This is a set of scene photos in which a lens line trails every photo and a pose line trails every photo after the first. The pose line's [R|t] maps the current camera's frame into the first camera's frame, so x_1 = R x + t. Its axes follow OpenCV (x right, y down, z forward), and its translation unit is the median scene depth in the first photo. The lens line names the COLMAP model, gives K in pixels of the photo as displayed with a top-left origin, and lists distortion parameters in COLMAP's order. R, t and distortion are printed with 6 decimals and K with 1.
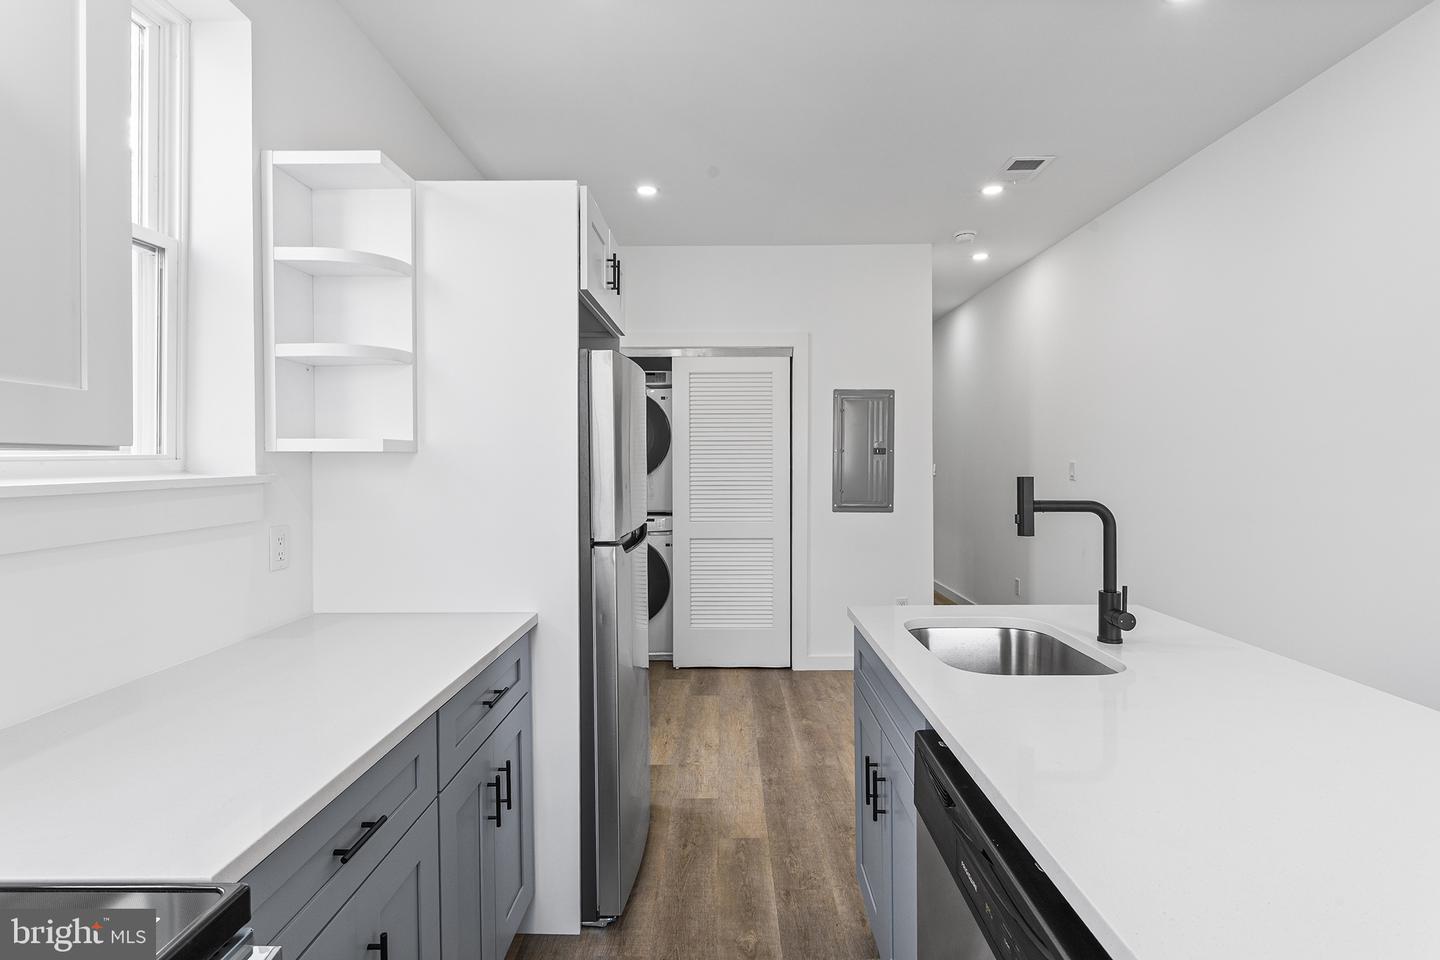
lens RADIAL K [[715.5, 0, 723.8], [0, 715.5, 467.1], [0, 0, 1]] dist [0.003291, 0.000446]
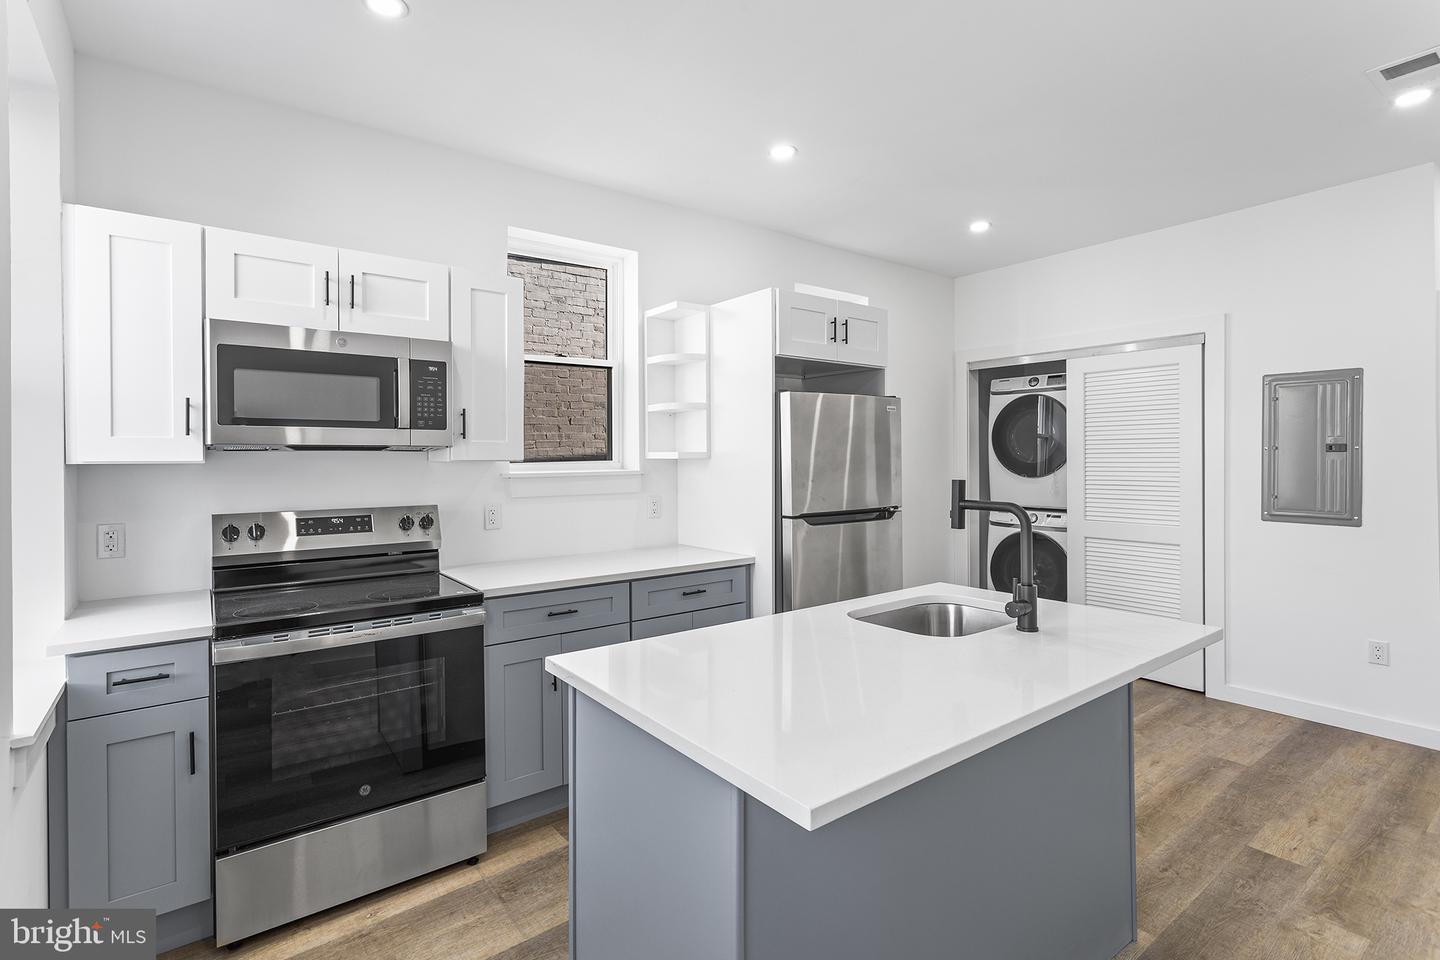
lens RADIAL K [[689.6, 0, 700.1], [0, 689.6, 458.2], [0, 0, 1]] dist [0.002786, 0.000279]
pose [[0.587045, -0.002547, -0.809551, 0.430688], [-0.001767, 0.999989, -0.004427, -0.006097], [0.809553, 0.004030, 0.587033, -0.010625]]
